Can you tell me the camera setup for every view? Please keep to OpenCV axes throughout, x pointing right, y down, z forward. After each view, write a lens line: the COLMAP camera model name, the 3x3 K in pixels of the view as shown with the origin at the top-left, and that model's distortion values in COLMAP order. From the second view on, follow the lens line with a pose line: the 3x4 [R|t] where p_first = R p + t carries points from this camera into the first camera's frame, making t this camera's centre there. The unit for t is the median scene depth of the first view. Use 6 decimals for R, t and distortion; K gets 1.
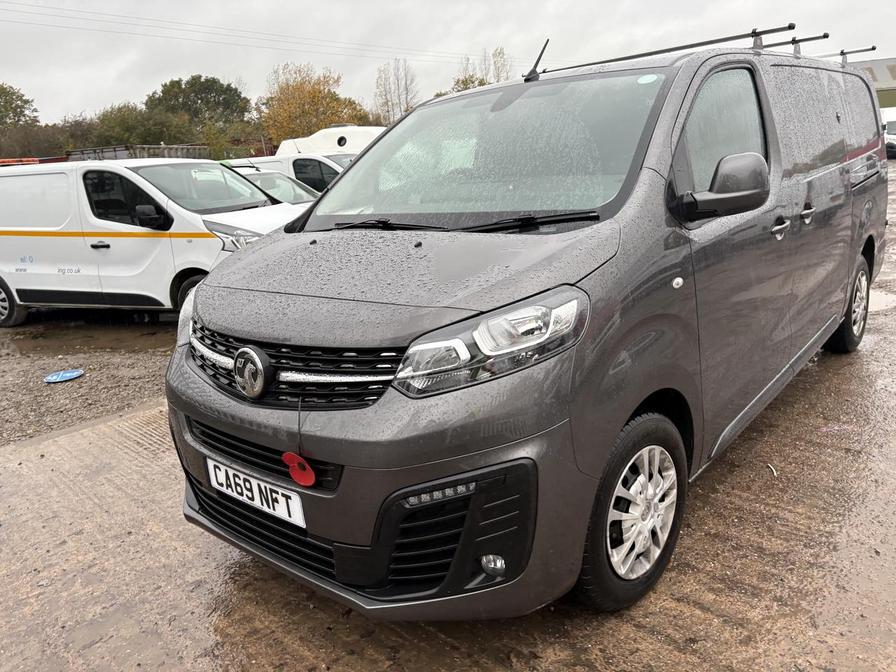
lens RADIAL K [[688.7, 0, 453.6], [0, 688.7, 338.0], [0, 0, 1]] dist [0.035815, -0.002960]
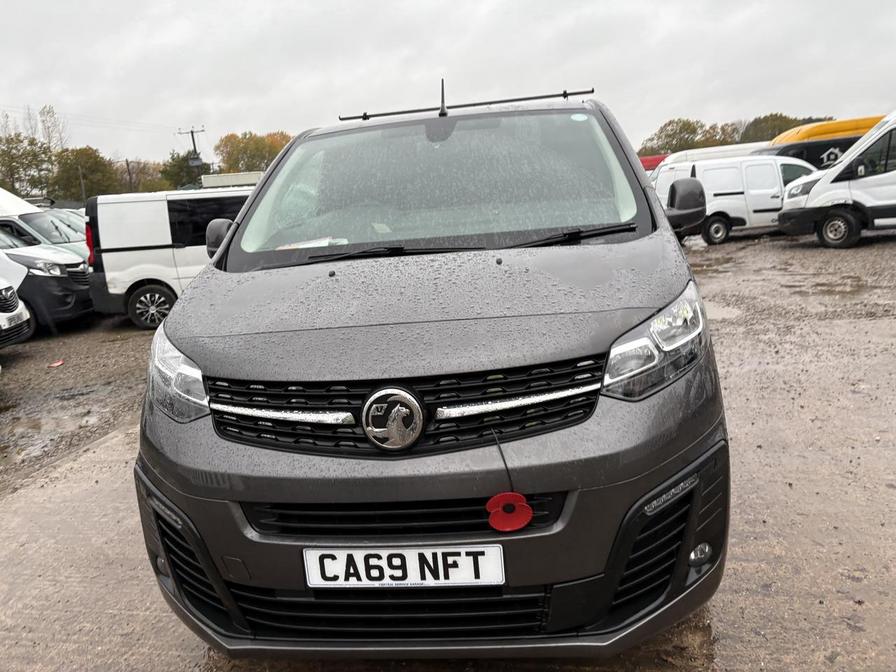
lens RADIAL K [[688.7, 0, 450.3], [0, 688.7, 329.6], [0, 0, 1]] dist [0.035815, -0.002960]
pose [[0.827679, -0.098647, 0.552463, -0.684608], [0.157258, 0.985759, -0.059581, 0.004573], [-0.538718, 0.136193, 0.831405, 0.269388]]
